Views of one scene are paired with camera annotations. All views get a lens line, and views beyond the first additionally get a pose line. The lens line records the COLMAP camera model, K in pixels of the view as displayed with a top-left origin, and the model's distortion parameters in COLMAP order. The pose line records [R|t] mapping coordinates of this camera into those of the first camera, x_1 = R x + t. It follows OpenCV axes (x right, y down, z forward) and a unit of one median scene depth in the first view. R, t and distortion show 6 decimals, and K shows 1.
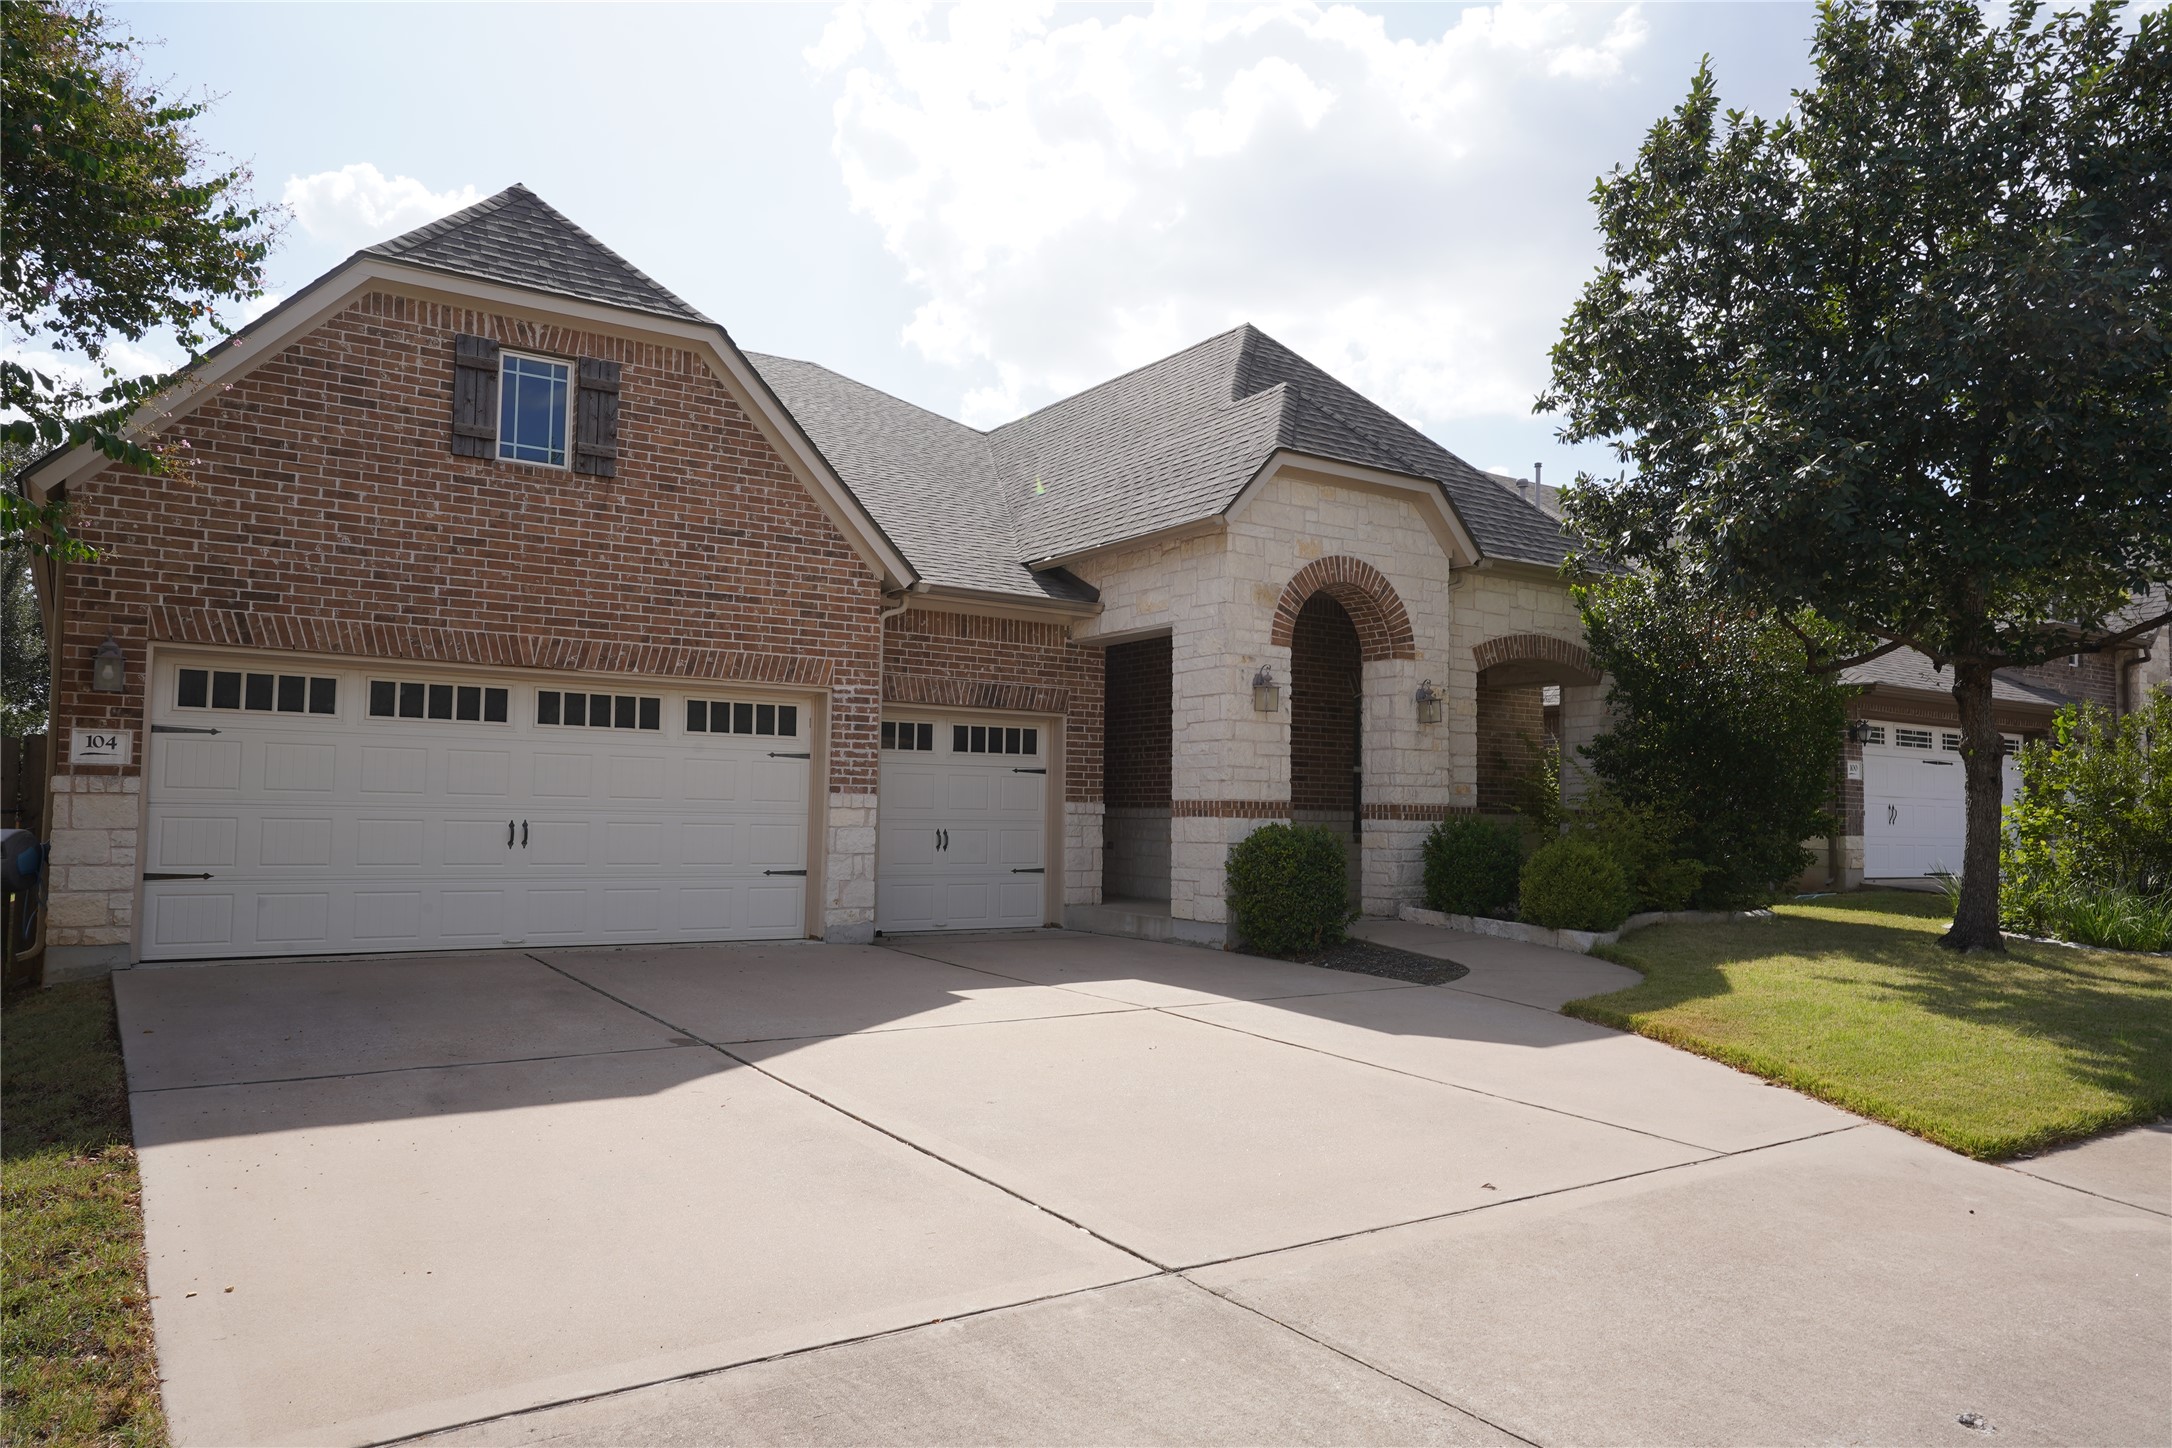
lens RADIAL K [[1504.5, 0, 1085.6], [0, 1504.5, 715.9], [0, 0, 1]] dist [-0.004864, -0.000638]
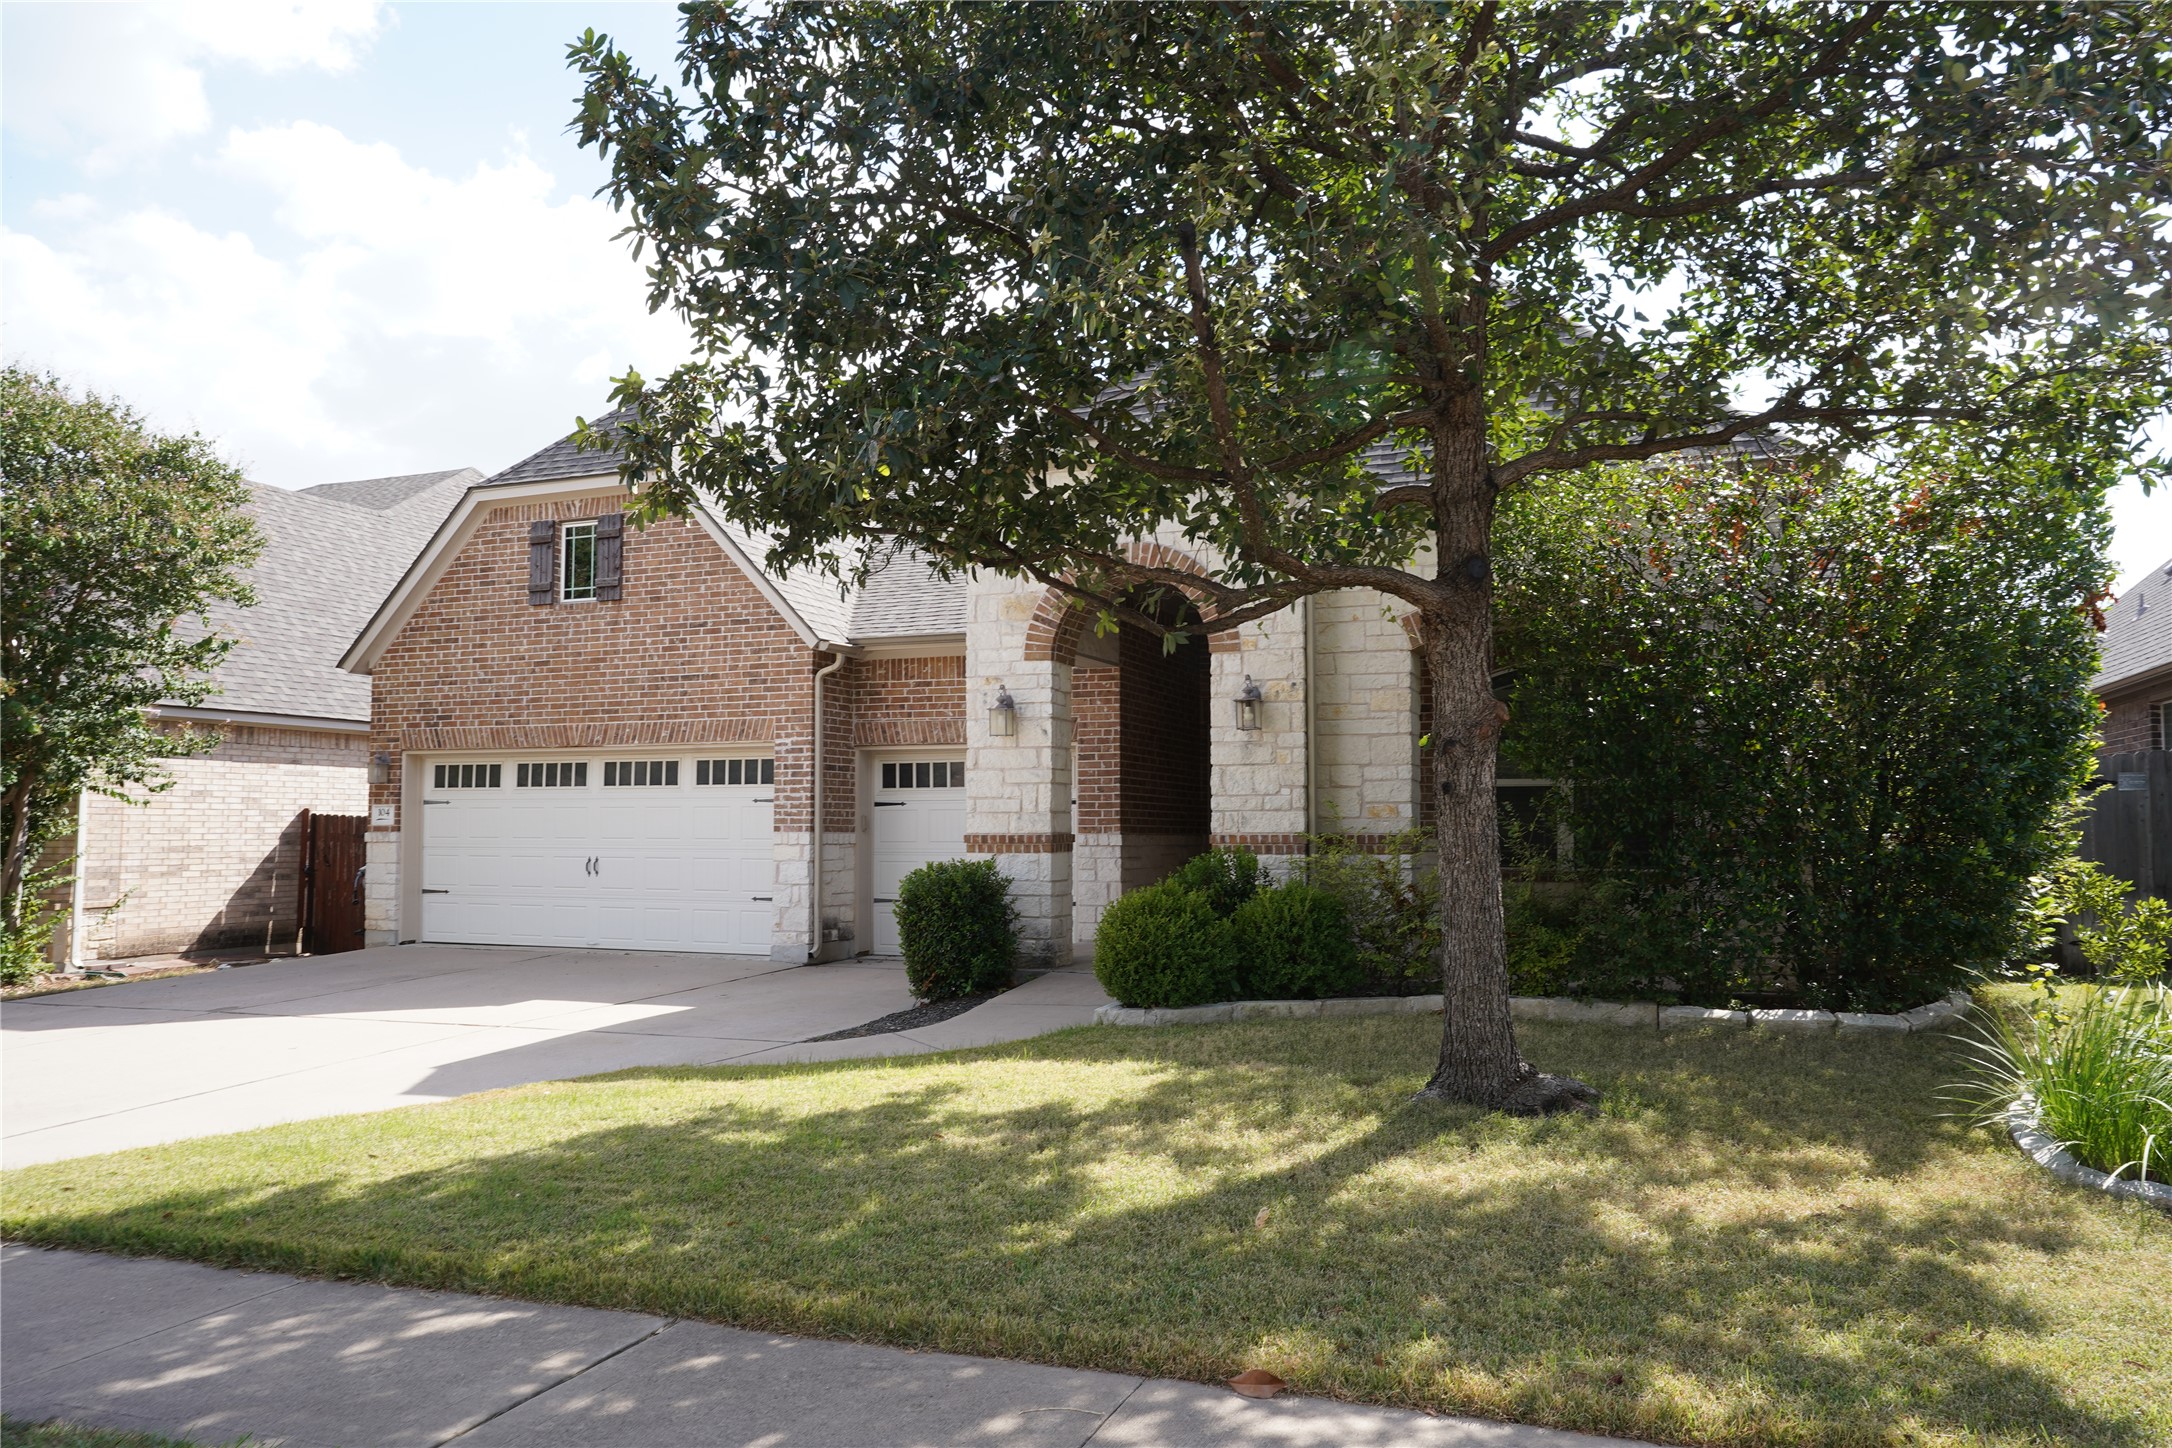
lens RADIAL K [[1504.5, 0, 1086.4], [0, 1504.5, 734.8], [0, 0, 1]] dist [-0.004864, -0.000638]
pose [[0.550295, -0.065226, -0.832419, 0.956855], [0.067330, 0.997164, -0.033625, 0.032068], [0.832251, -0.037543, 0.553126, 0.564935]]
